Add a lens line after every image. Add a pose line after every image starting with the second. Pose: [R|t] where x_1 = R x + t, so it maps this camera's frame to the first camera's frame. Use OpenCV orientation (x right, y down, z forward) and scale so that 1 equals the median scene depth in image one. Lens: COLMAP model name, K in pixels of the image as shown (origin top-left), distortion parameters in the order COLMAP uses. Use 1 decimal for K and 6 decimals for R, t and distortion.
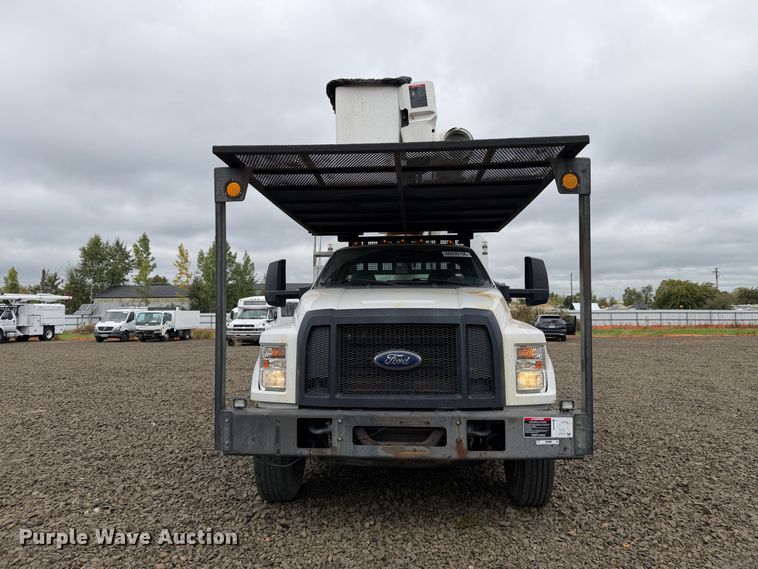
lens RADIAL K [[516.2, 0, 377.2], [0, 516.2, 282.2], [0, 0, 1]] dist [0.075205, -0.003930]
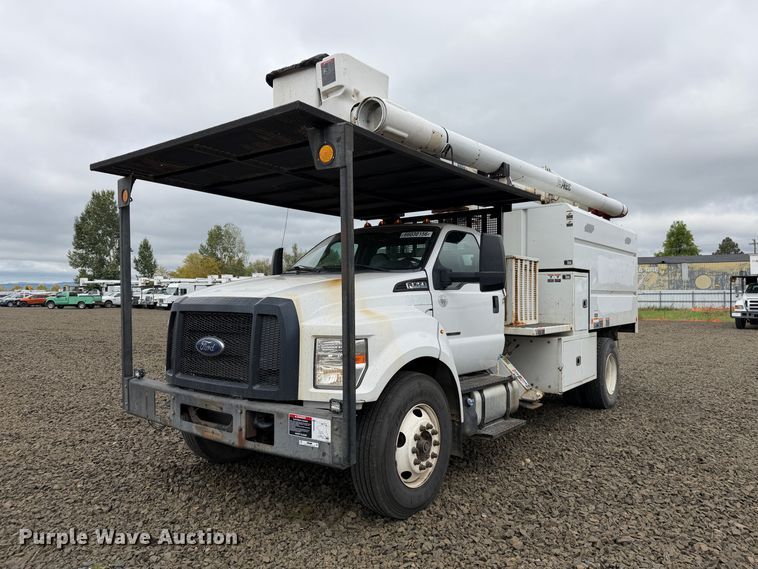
lens RADIAL K [[531.5, 0, 379.0], [0, 531.5, 284.5], [0, 0, 1]] dist [0.078012, -0.001548]
pose [[0.828165, -0.003494, -0.560473, 0.947469], [0.029442, 0.998871, 0.037278, -0.005711], [0.559710, -0.047374, 0.827333, 0.298578]]
